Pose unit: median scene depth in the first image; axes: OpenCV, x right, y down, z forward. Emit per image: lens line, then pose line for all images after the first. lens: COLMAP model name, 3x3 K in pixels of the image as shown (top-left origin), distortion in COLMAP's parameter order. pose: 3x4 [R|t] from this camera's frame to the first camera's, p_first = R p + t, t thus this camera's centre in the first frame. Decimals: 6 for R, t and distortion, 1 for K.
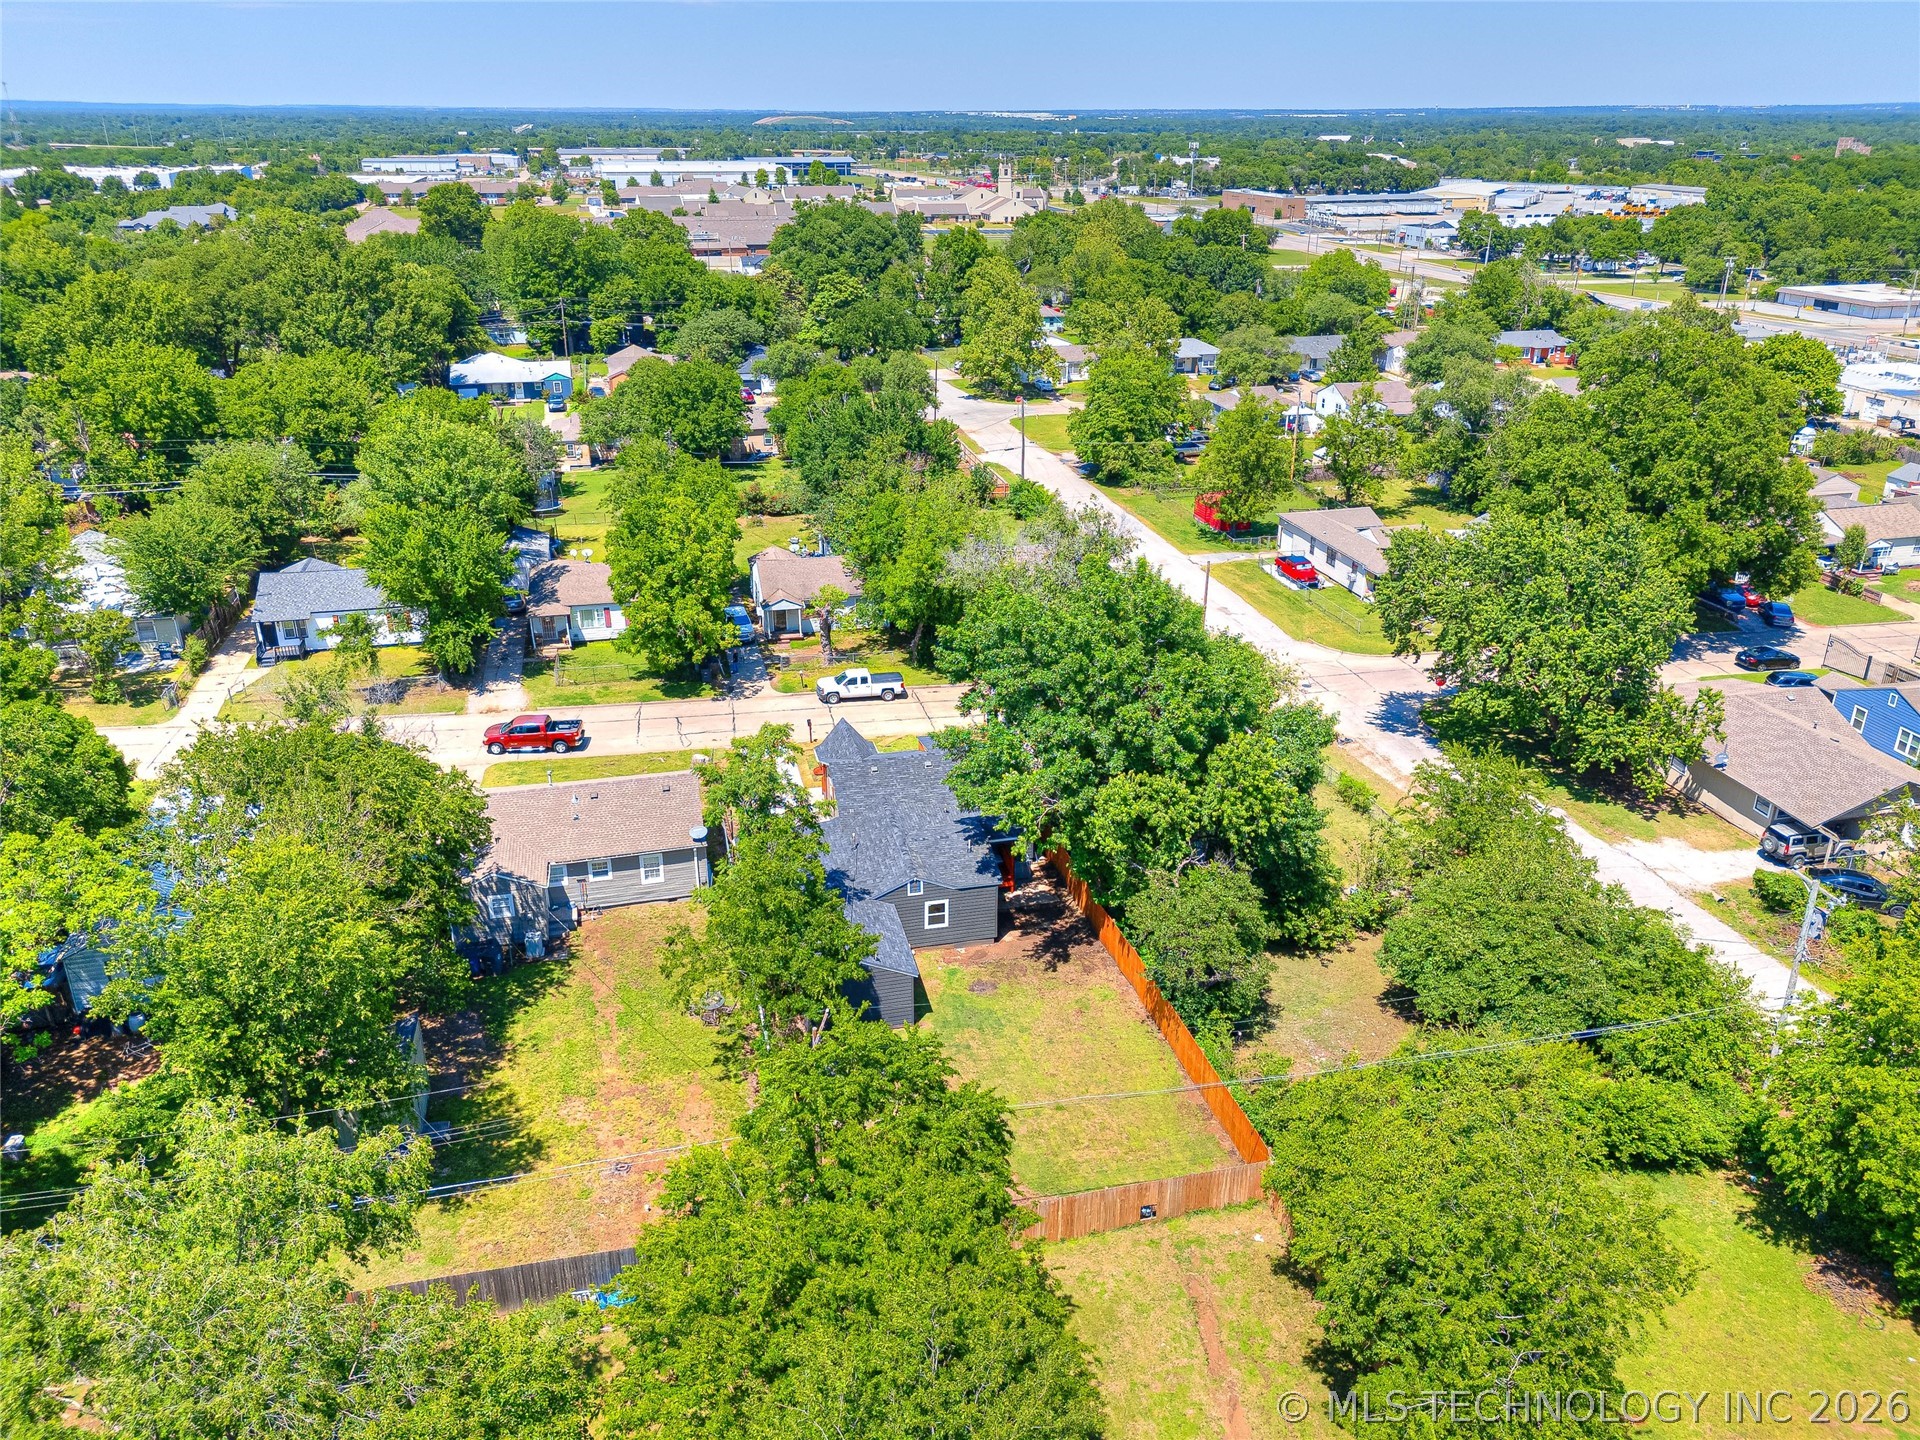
lens RADIAL K [[1409.9, 0, 960.0], [0, 1409.9, 720.0], [0, 0, 1]] dist [0.052885, -0.045472]
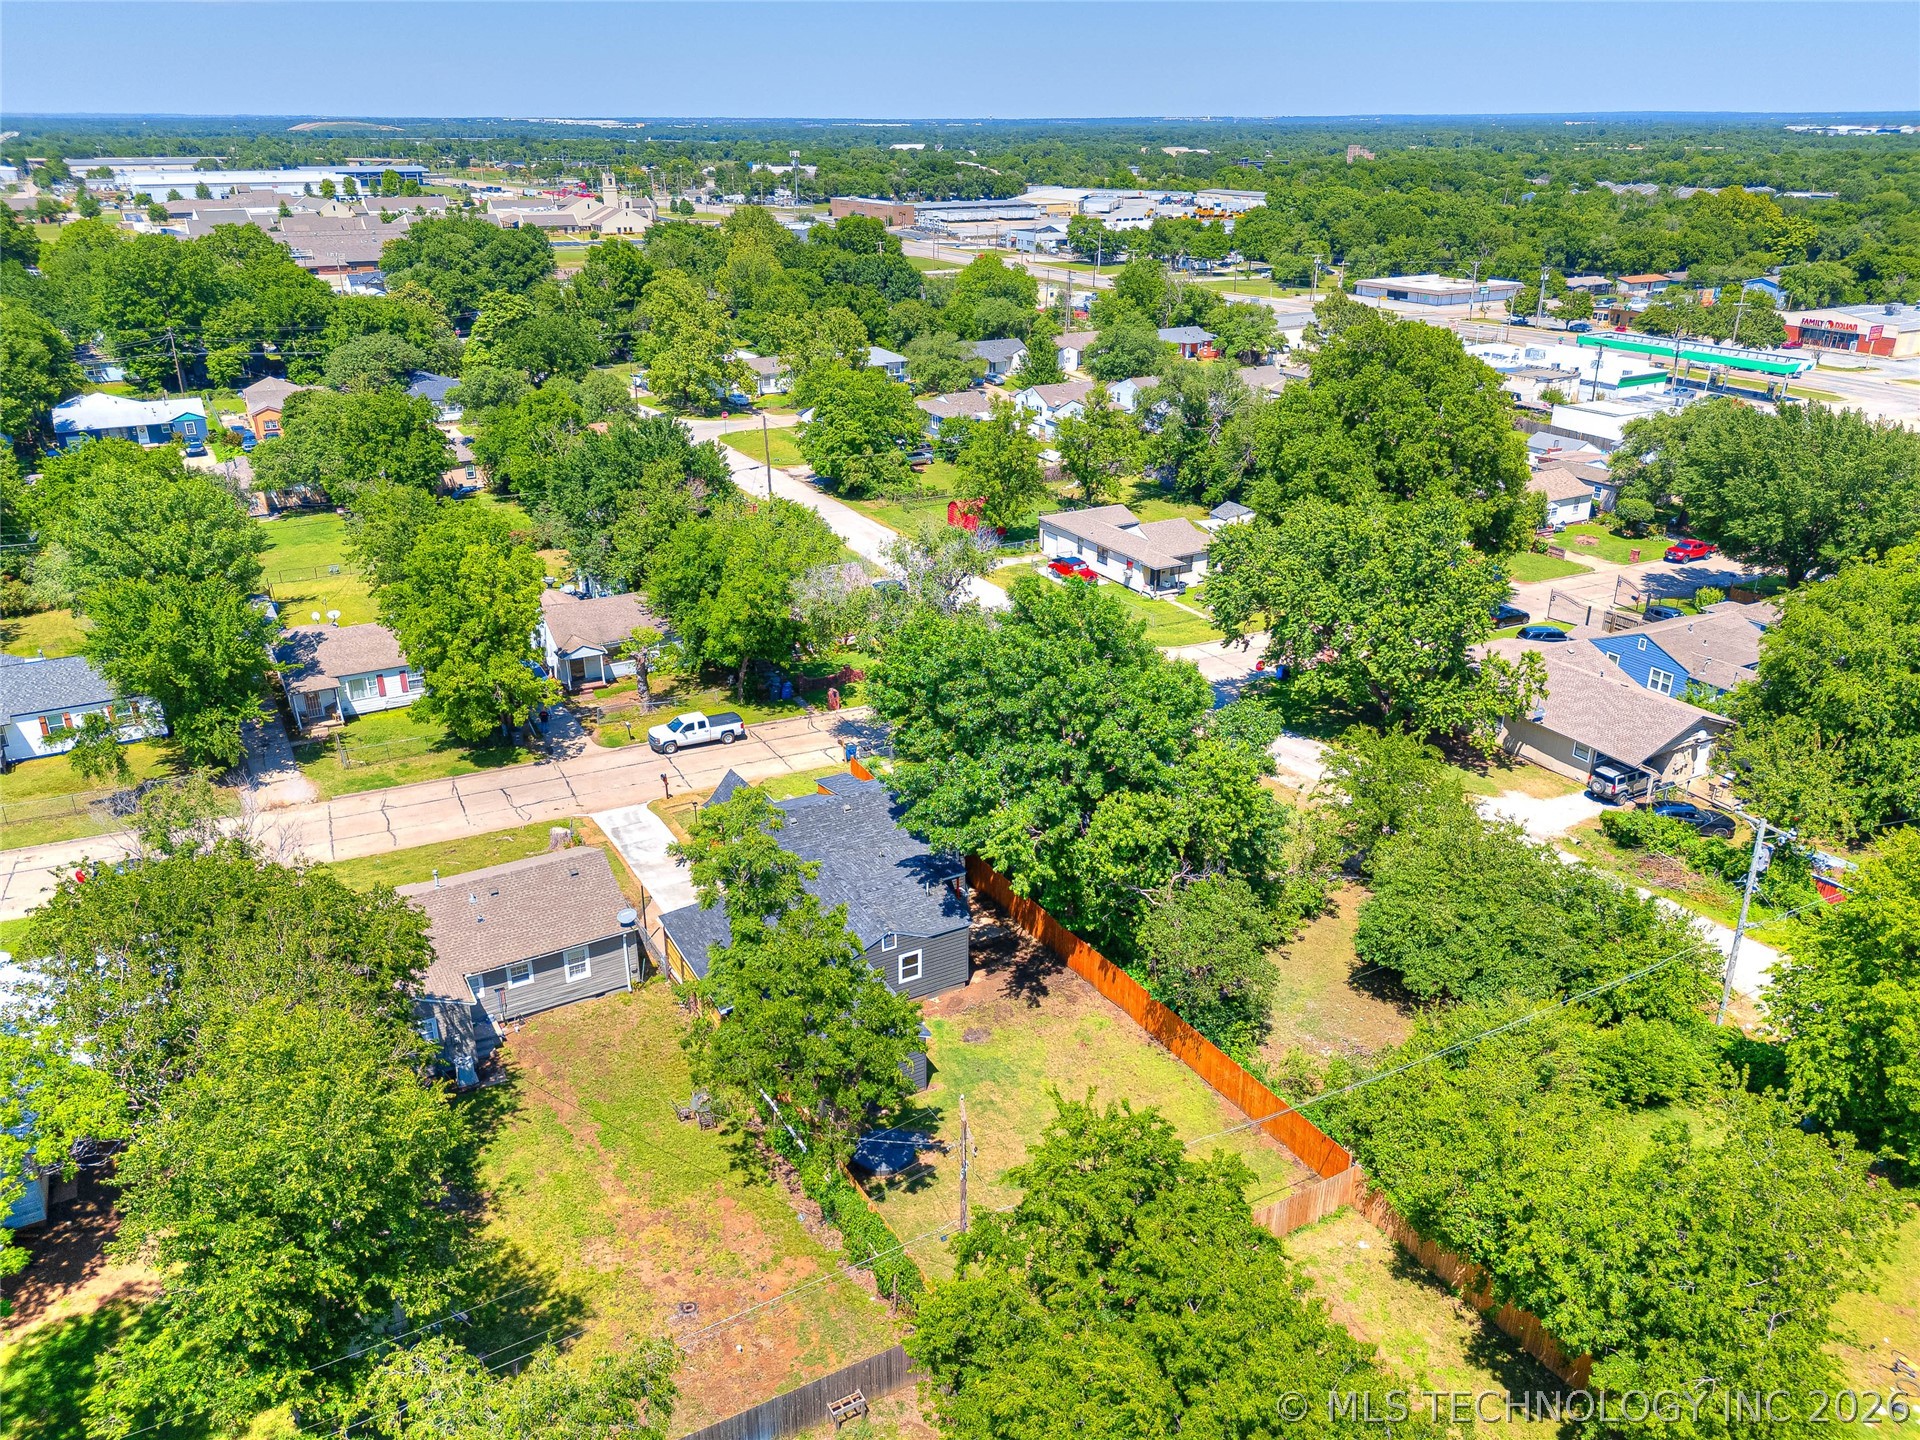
lens RADIAL K [[1409.9, 0, 960.0], [0, 1409.9, 720.0], [0, 0, 1]] dist [0.052885, -0.045472]
pose [[0.961562, -0.107362, 0.252728, -0.124687], [0.108615, 0.994043, 0.009034, -0.018969], [-0.252193, 0.018764, 0.967495, 0.043948]]
